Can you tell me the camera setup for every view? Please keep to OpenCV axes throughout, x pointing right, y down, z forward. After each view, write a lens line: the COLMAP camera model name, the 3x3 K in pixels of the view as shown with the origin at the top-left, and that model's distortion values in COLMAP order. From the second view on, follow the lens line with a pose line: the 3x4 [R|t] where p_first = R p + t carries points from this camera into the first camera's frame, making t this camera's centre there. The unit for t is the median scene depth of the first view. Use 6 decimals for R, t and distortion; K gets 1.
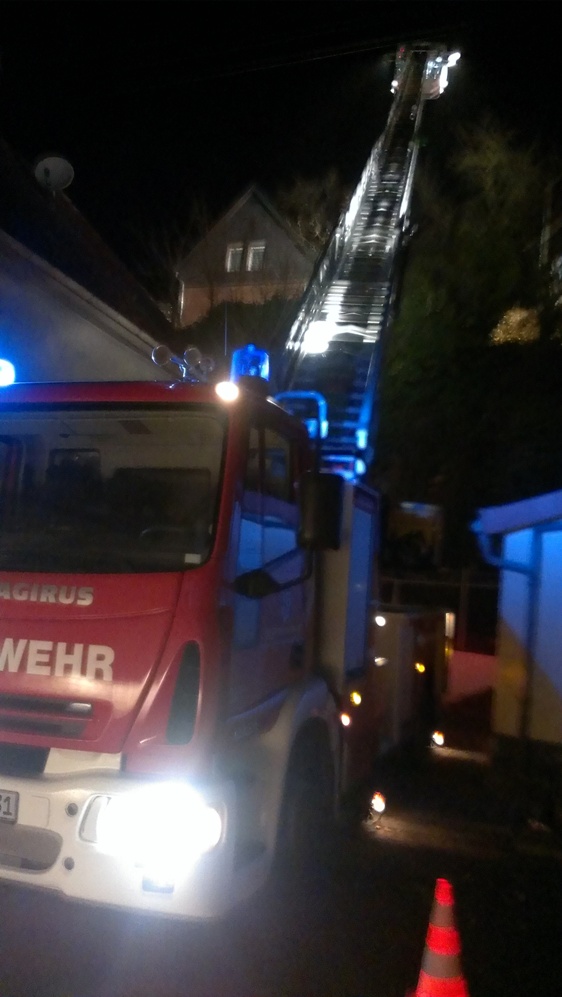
lens RADIAL K [[823.8, 0, 281.0], [0, 823.8, 498.5], [0, 0, 1]] dist [0.014567, 0.003539]
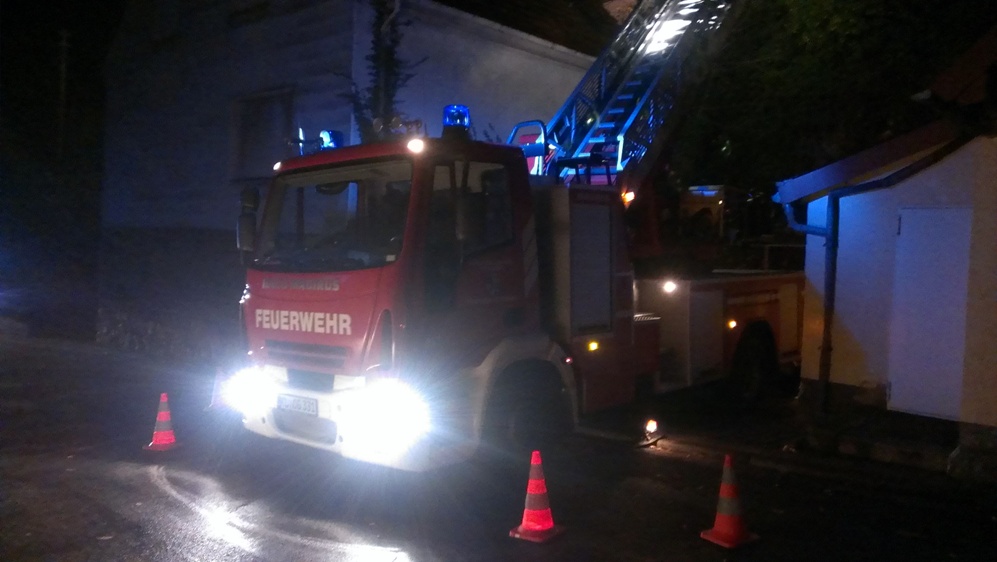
lens RADIAL K [[823.8, 0, 498.5], [0, 823.8, 281.0], [0, 0, 1]] dist [0.014567, 0.003539]
pose [[0.903415, -0.057650, -0.424875, 0.752393], [0.112056, 0.988226, 0.104176, -0.025802], [0.413867, -0.141724, 0.899238, -0.350072]]
